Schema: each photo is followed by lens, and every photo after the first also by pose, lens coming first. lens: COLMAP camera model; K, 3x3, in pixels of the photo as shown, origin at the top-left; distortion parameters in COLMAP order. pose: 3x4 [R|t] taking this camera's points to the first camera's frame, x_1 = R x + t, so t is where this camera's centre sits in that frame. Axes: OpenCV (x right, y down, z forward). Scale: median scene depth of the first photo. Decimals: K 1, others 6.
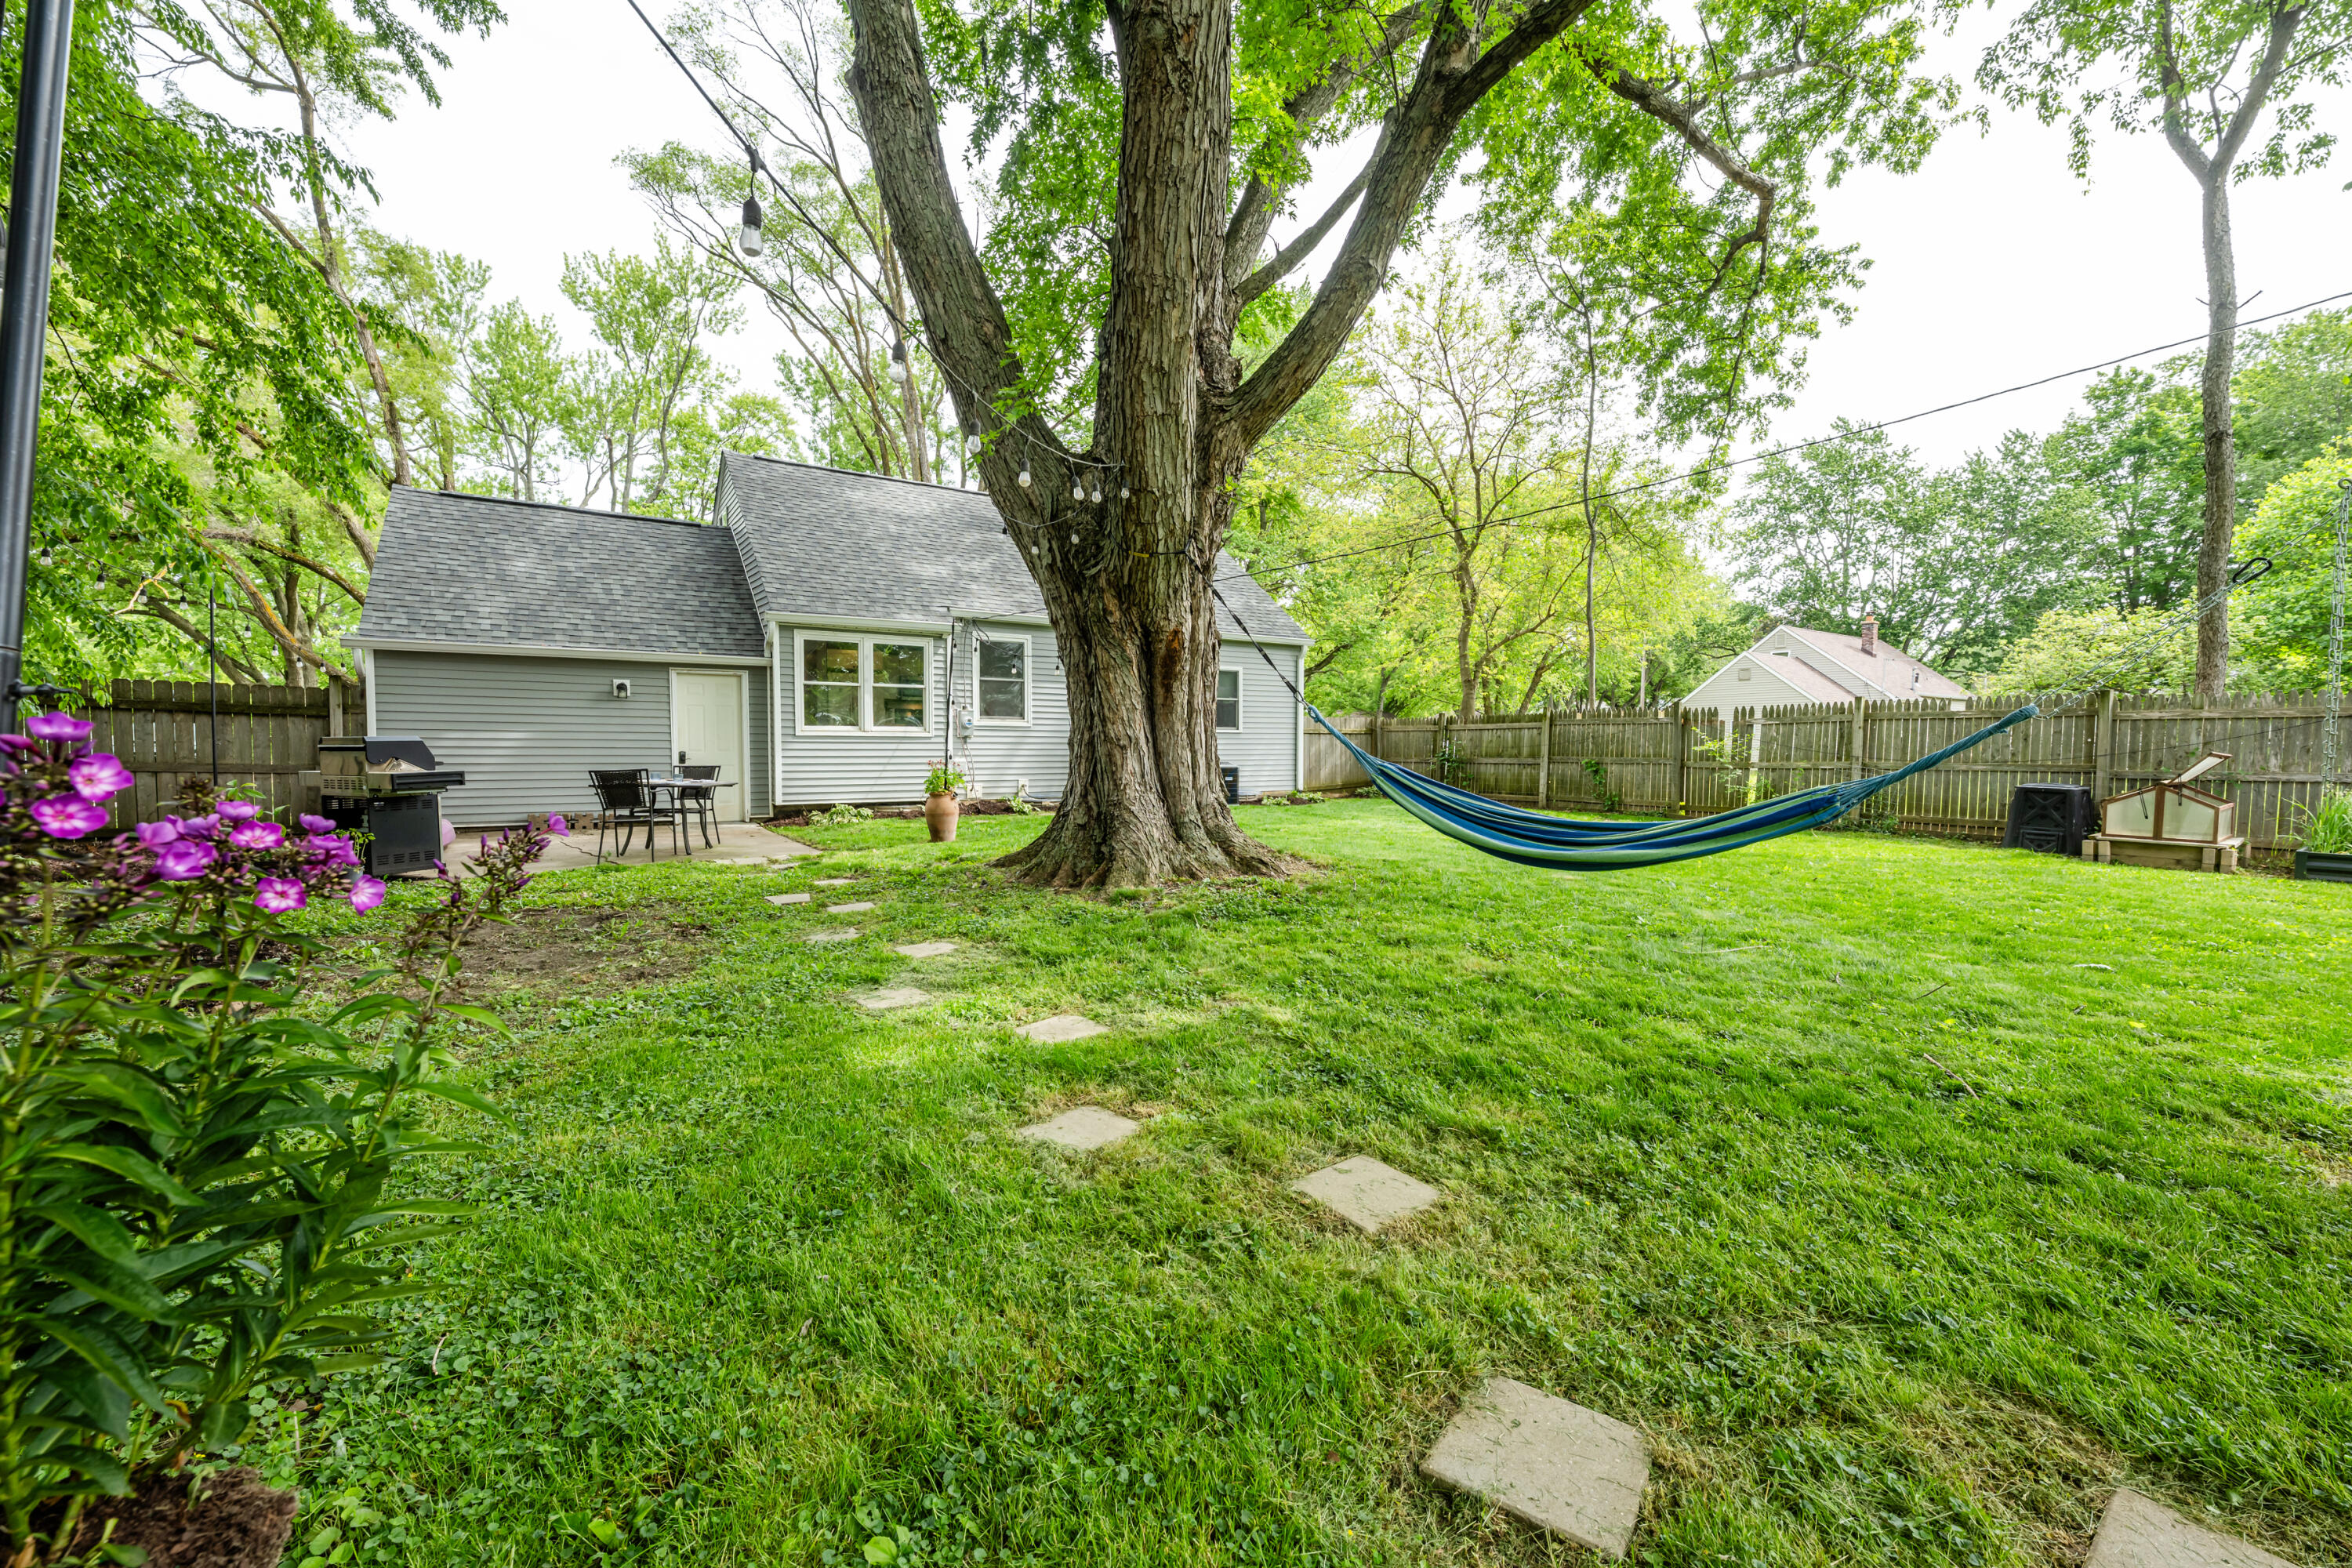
lens RADIAL K [[927.9, 0, 1176.0], [0, 927.9, 784.0], [0, 0, 1]] dist [-0.002294, -0.000132]
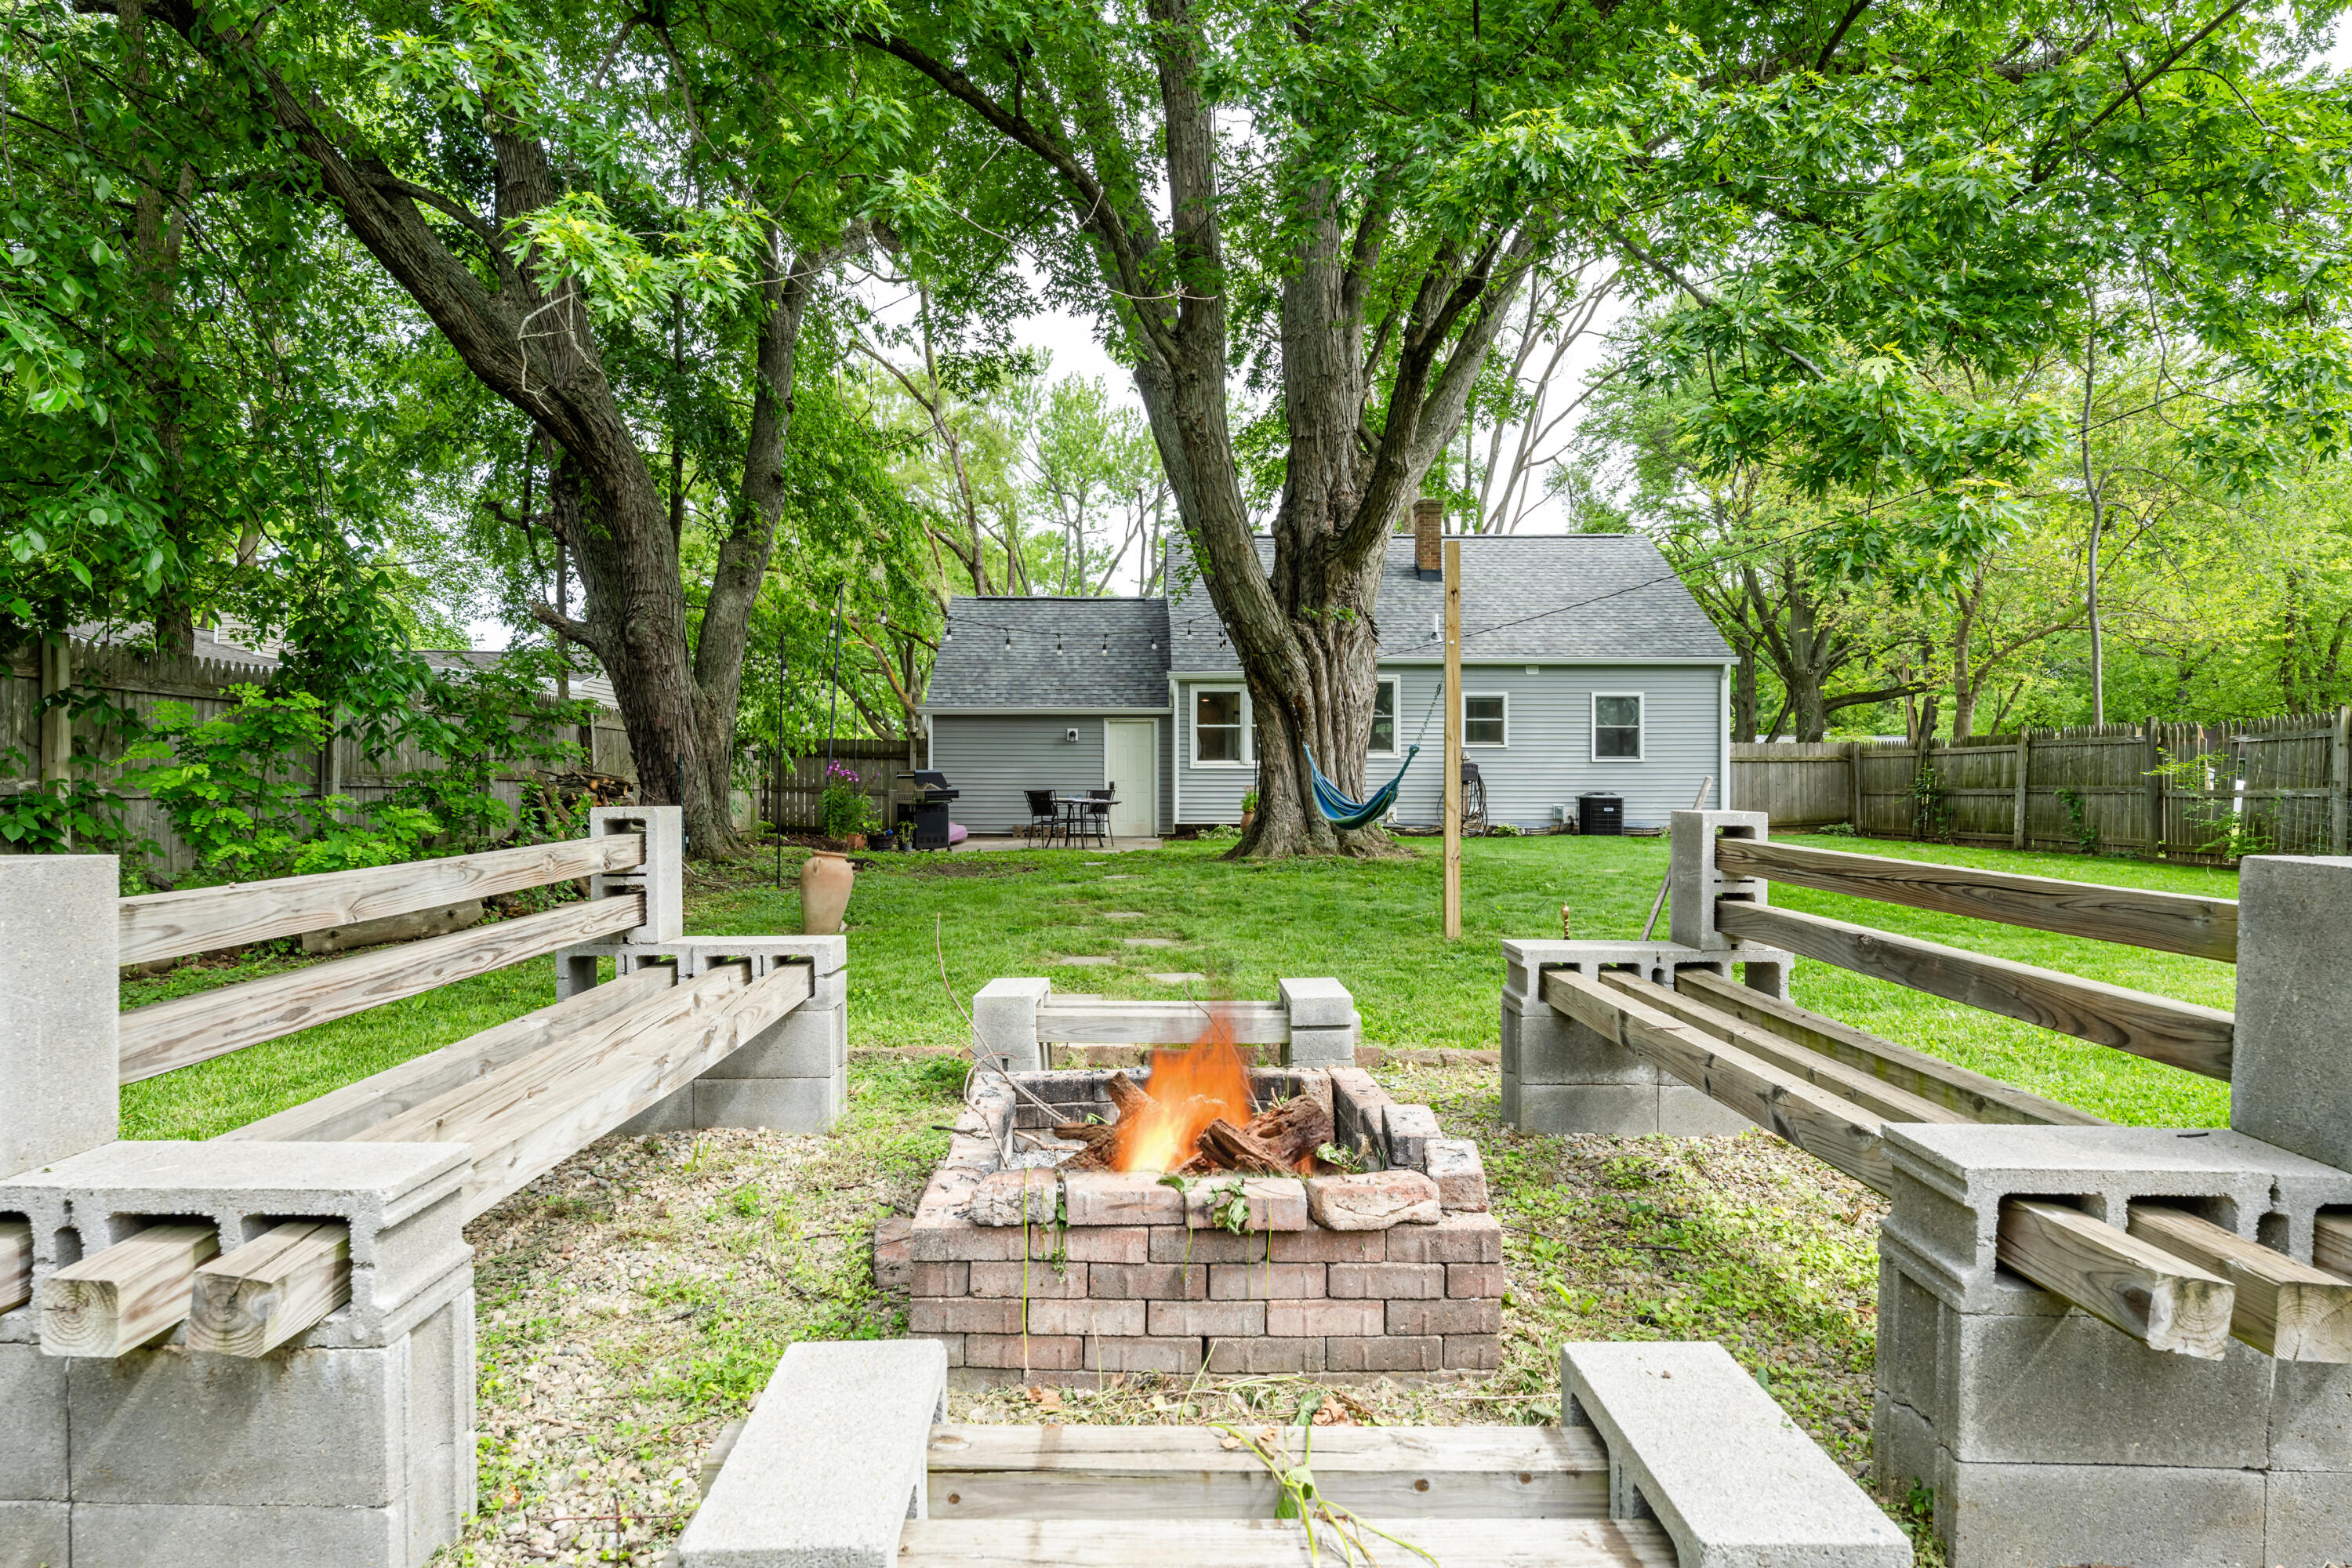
lens RADIAL K [[1243.8, 0, 1176.0], [0, 1243.8, 784.0], [0, 0, 1]] dist [0.004118, 0.000203]
pose [[0.848046, -0.002974, -0.529915, 0.448114], [-0.019311, 0.999147, -0.036512, 0.029180], [0.529571, 0.041197, 0.847264, -0.417349]]
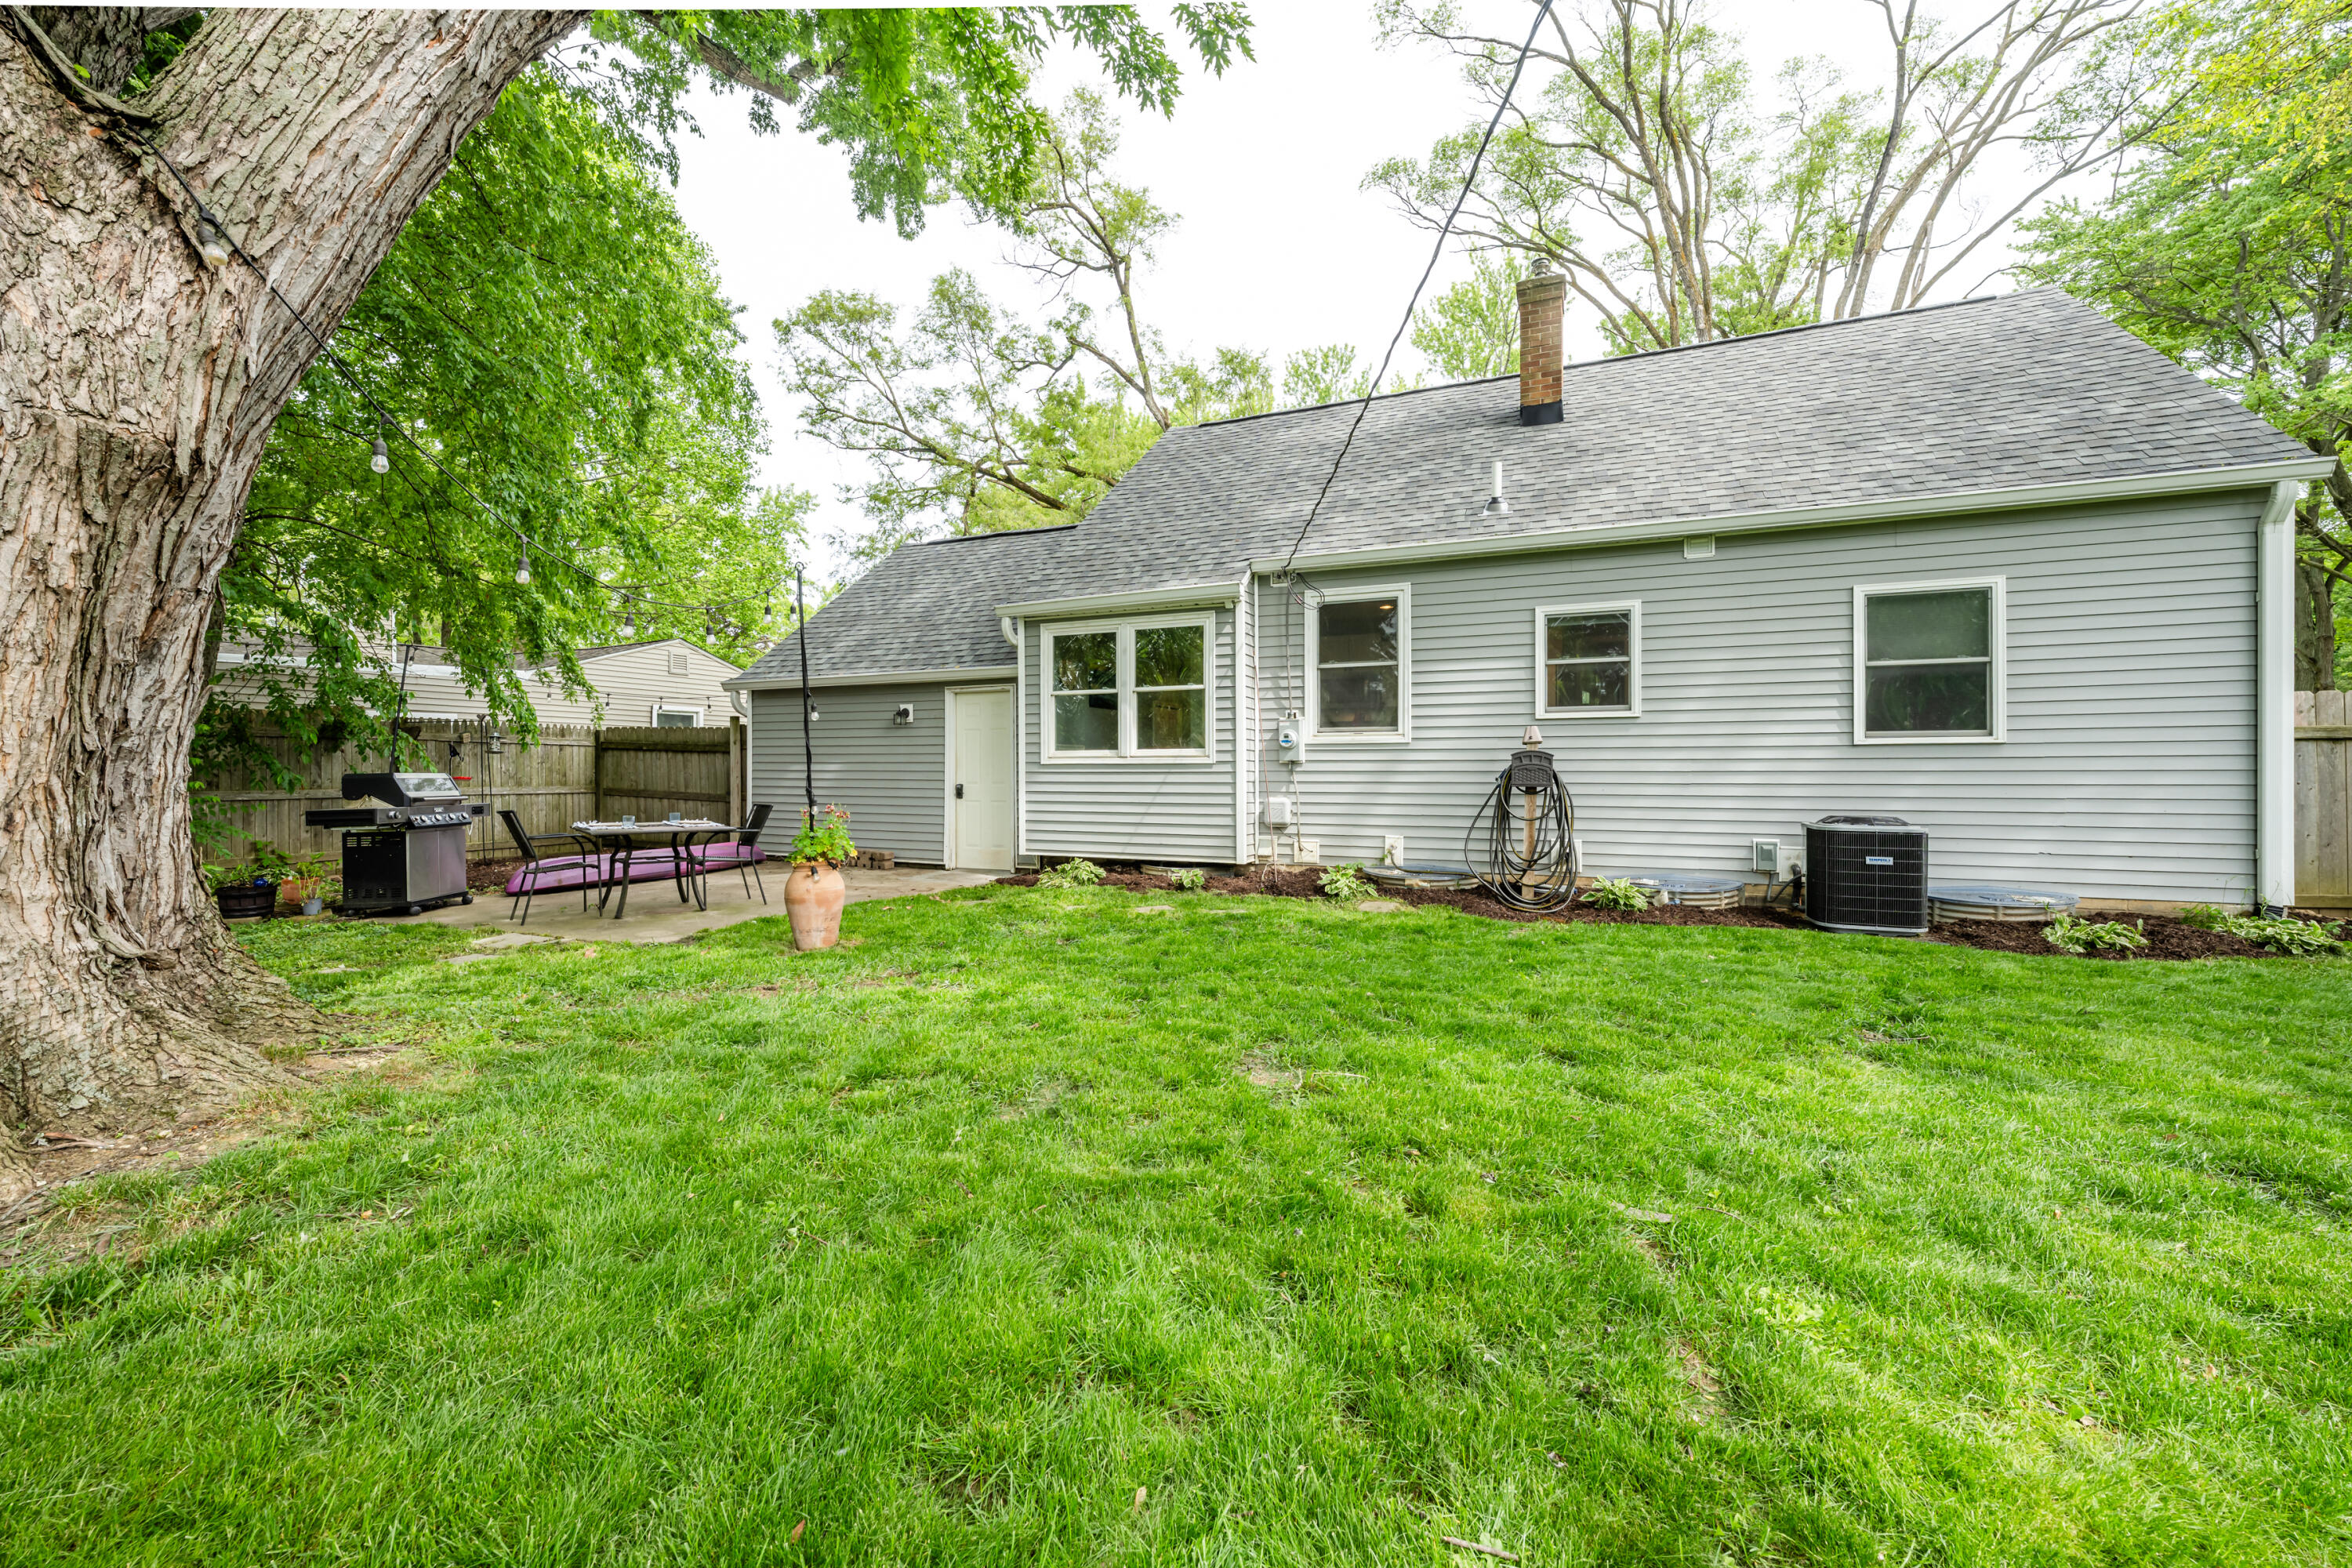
lens RADIAL K [[927.9, 0, 1176.0], [0, 927.9, 784.0], [0, 0, 1]] dist [-0.002294, -0.000132]
pose [[0.534677, 0.011765, -0.844975, 0.285108], [-0.032583, 0.999447, -0.006702, -0.032443], [0.844428, 0.031115, 0.534764, 0.661955]]
